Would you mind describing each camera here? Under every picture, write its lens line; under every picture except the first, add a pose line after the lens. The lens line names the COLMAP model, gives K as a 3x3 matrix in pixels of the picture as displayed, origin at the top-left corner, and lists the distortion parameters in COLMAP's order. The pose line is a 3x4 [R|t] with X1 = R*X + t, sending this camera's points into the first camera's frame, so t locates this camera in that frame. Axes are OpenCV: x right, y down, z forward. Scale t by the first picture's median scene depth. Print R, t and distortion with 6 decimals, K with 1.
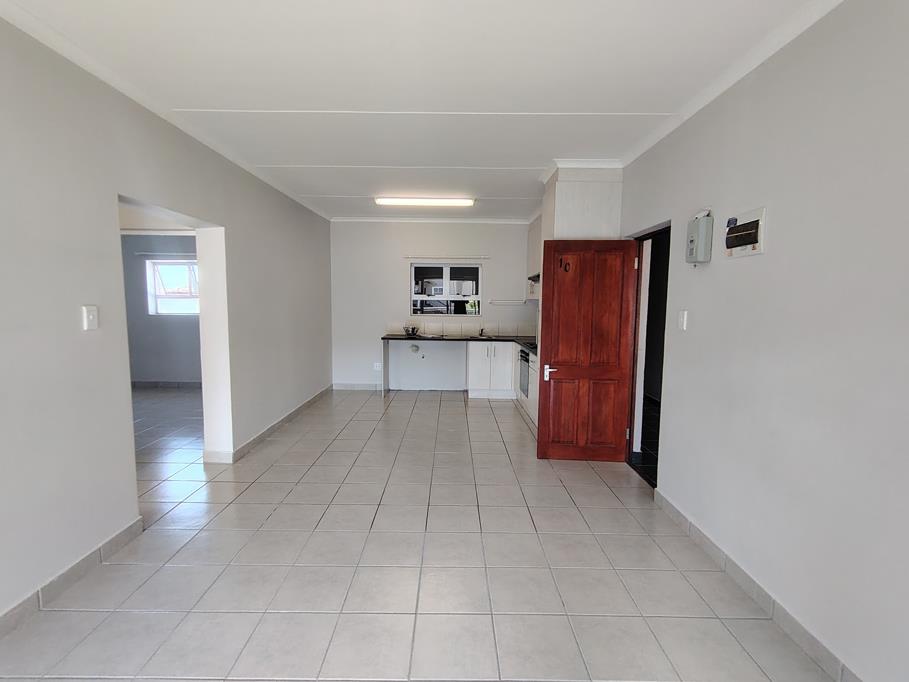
lens RADIAL K [[429.5, 0, 450.7], [0, 429.5, 337.7], [0, 0, 1]] dist [0.012132, -0.007973]
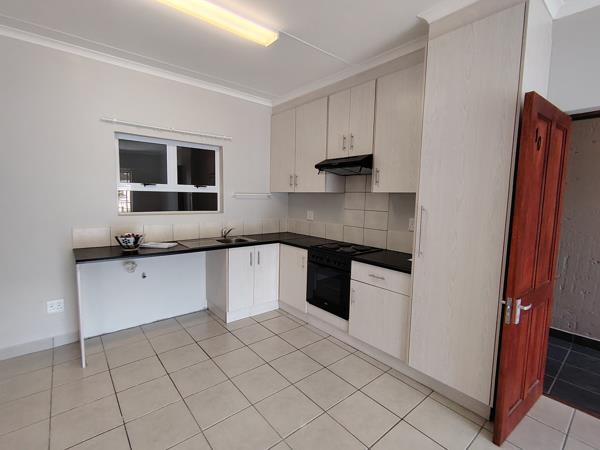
lens RADIAL K [[283.5, 0, 297.5], [0, 283.5, 222.8], [0, 0, 1]] dist [0.012132, -0.007973]
pose [[0.766146, -0.057763, 0.640065, -0.163430], [0.044469, 0.998330, 0.036866, -0.045232], [-0.641126, 0.000218, 0.767436, 0.514884]]
